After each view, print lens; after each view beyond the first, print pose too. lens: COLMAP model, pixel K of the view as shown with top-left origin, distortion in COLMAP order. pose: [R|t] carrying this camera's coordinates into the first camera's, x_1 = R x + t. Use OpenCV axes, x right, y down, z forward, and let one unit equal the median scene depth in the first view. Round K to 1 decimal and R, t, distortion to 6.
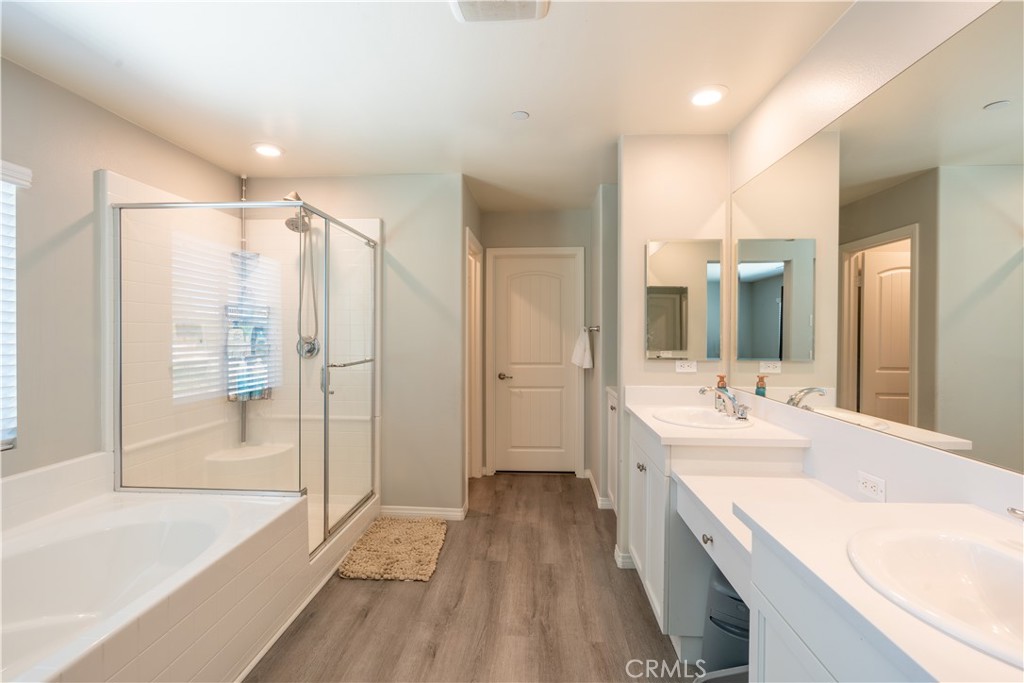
lens RADIAL K [[468.0, 0, 508.2], [0, 468.0, 339.8], [0, 0, 1]] dist [-0.004946, 0.001704]
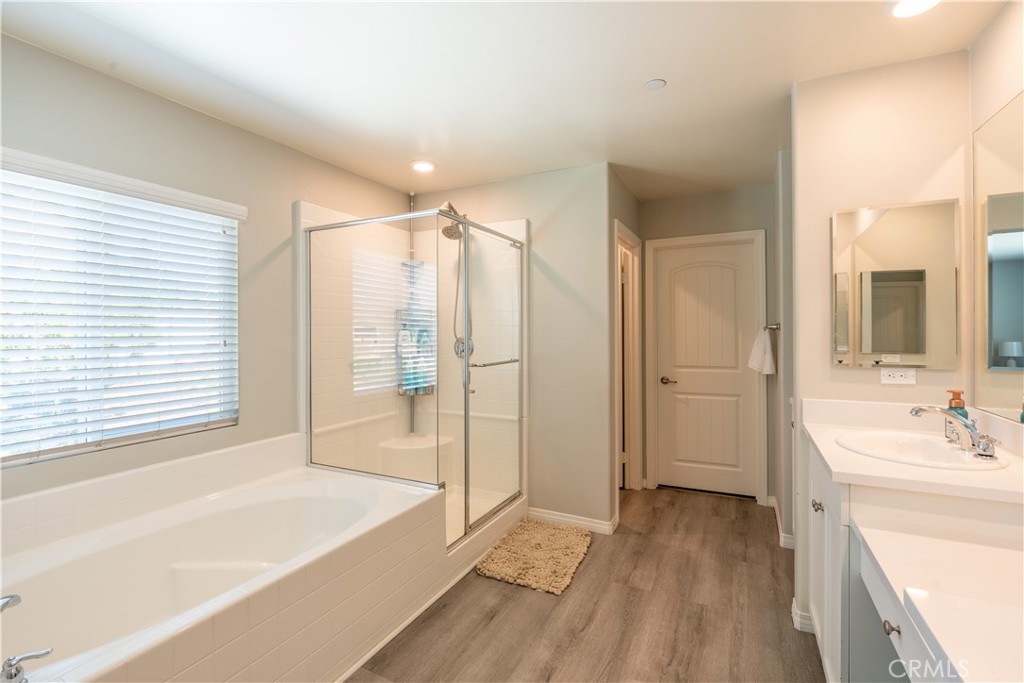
lens RADIAL K [[468.0, 0, 512.4], [0, 468.0, 336.1], [0, 0, 1]] dist [-0.004946, 0.001704]
pose [[0.920699, -0.003789, -0.390255, 0.102313], [0.000570, 0.999965, -0.008363, -0.000857], [0.390273, 0.007478, 0.920669, 0.079899]]
